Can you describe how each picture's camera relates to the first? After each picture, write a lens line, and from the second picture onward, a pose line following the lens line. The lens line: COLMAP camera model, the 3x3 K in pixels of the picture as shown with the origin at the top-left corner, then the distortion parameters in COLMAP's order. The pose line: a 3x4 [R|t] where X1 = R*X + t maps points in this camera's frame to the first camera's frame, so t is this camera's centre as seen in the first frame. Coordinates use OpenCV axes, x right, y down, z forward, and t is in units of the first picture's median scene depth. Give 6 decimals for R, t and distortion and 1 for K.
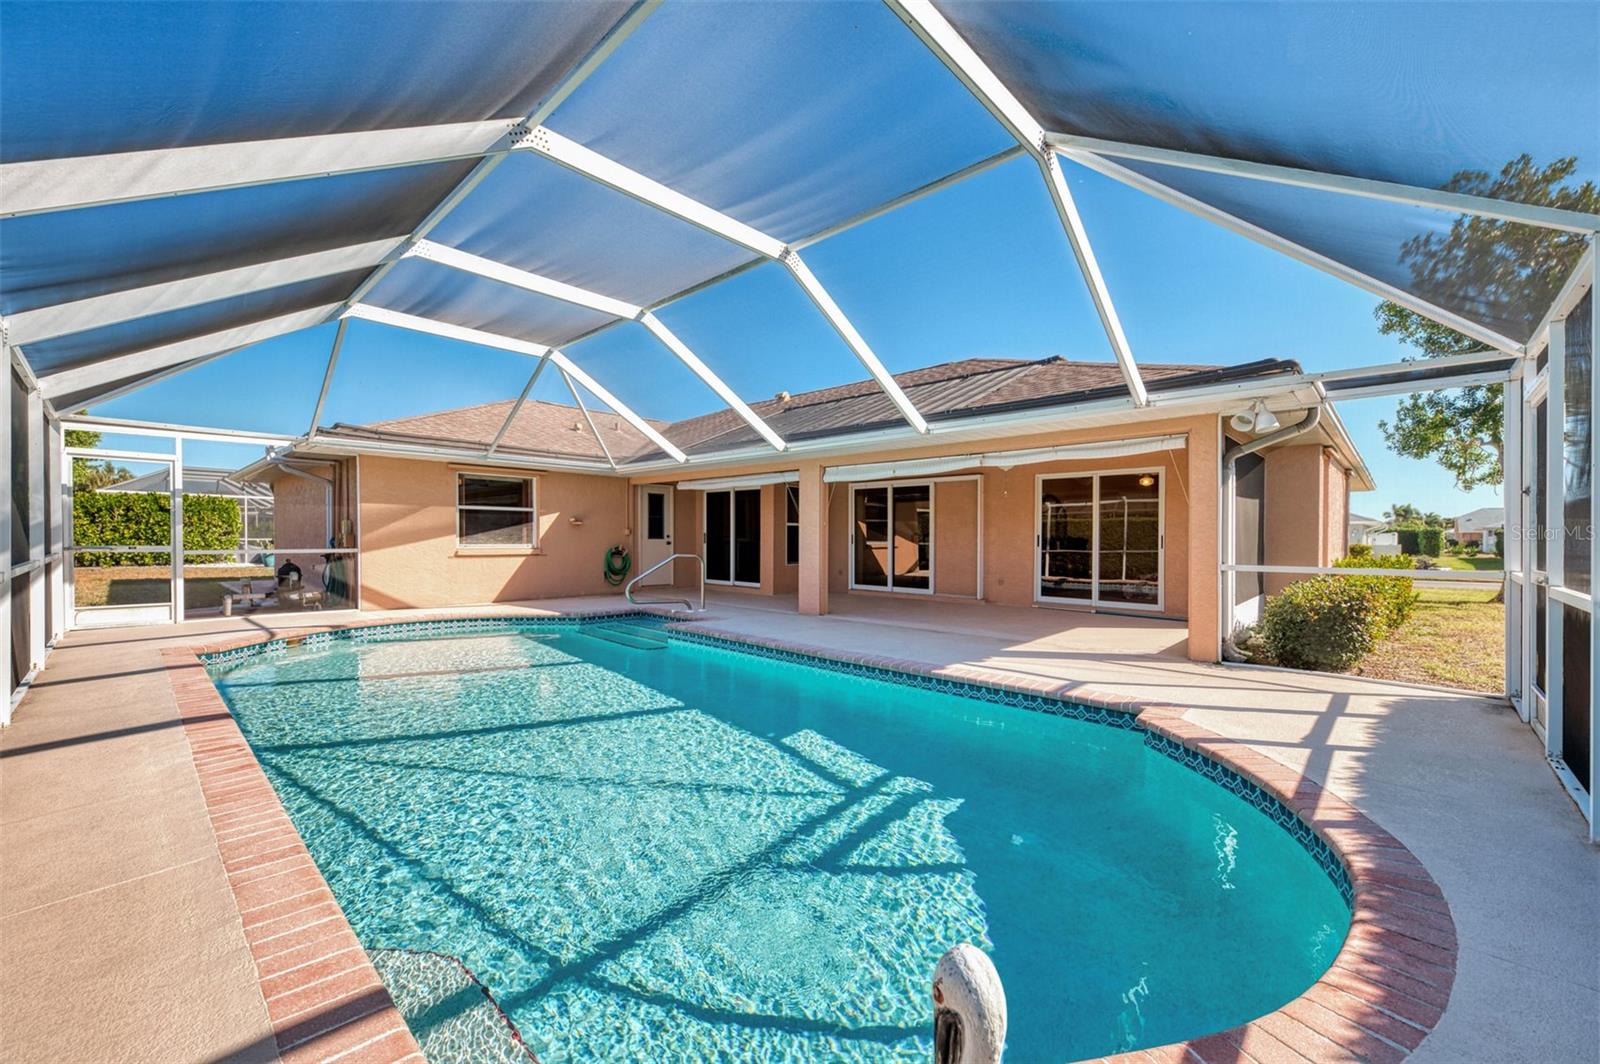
lens RADIAL K [[635.1, 0, 804.1], [0, 635.1, 534.5], [0, 0, 1]] dist [0.012667, -0.000152]
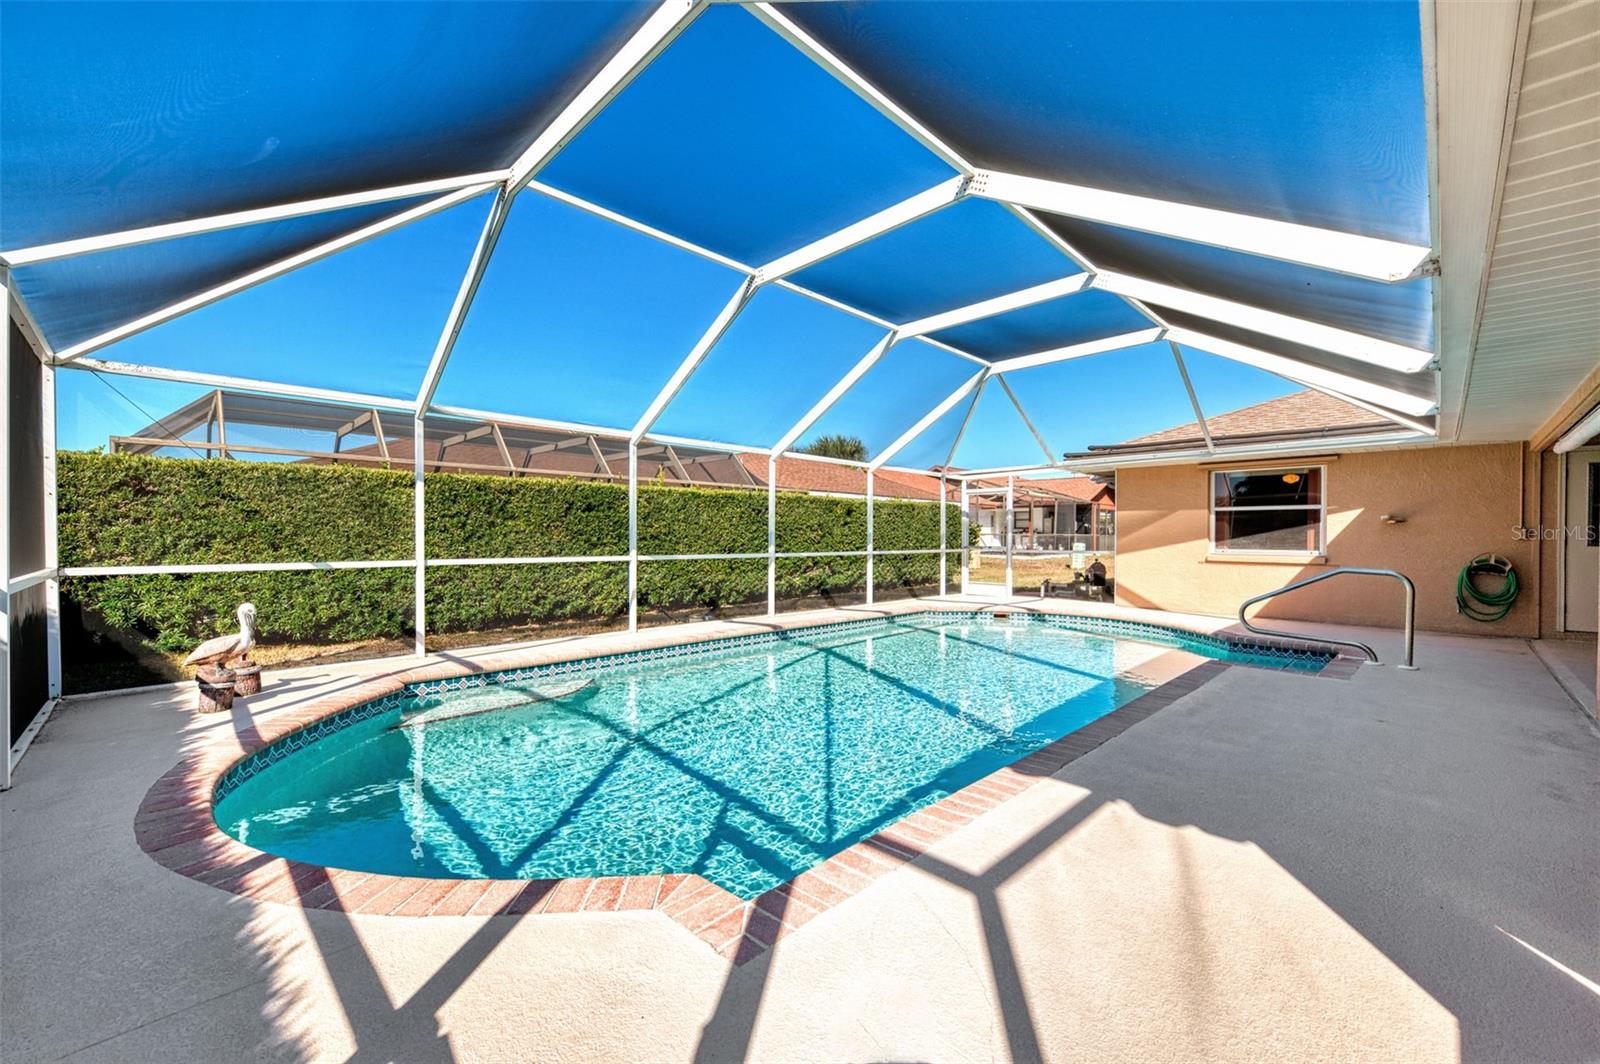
lens RADIAL K [[635.1, 0, 809.7], [0, 635.1, 543.9], [0, 0, 1]] dist [0.012667, -0.000152]
pose [[-0.028872, 0.005282, -0.999569, 0.453590], [-0.002246, 0.999983, 0.005349, 0.004331], [0.999581, 0.002400, -0.028860, 0.480207]]
